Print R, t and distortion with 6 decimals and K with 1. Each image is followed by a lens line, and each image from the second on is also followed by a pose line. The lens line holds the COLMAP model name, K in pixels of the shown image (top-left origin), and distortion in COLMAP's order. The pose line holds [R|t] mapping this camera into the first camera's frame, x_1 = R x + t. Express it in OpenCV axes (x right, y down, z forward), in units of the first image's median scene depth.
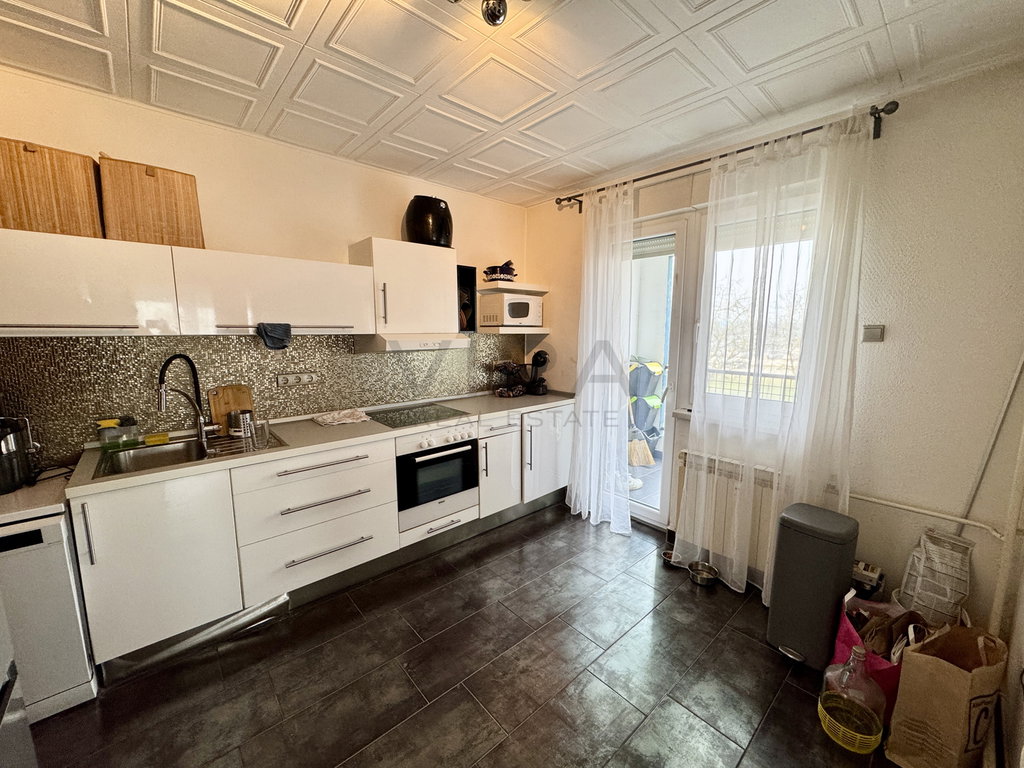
lens RADIAL K [[408.2, 0, 507.7], [0, 408.2, 386.9], [0, 0, 1]] dist [-0.012598, 0.000165]
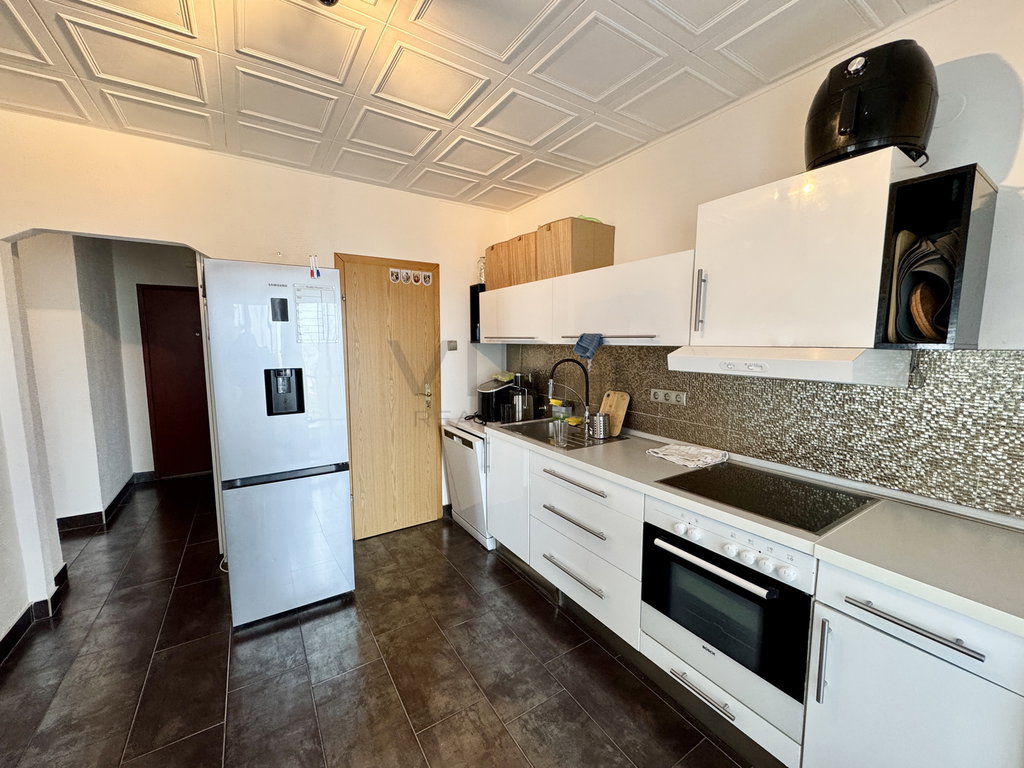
lens RADIAL K [[408.2, 0, 508.0], [0, 408.2, 383.6], [0, 0, 1]] dist [-0.012598, 0.000165]
pose [[-0.158761, 0.099026, -0.982338, 0.401985], [-0.142900, 0.982176, 0.122104, -0.105229], [0.976921, 0.159761, -0.141780, 0.789797]]
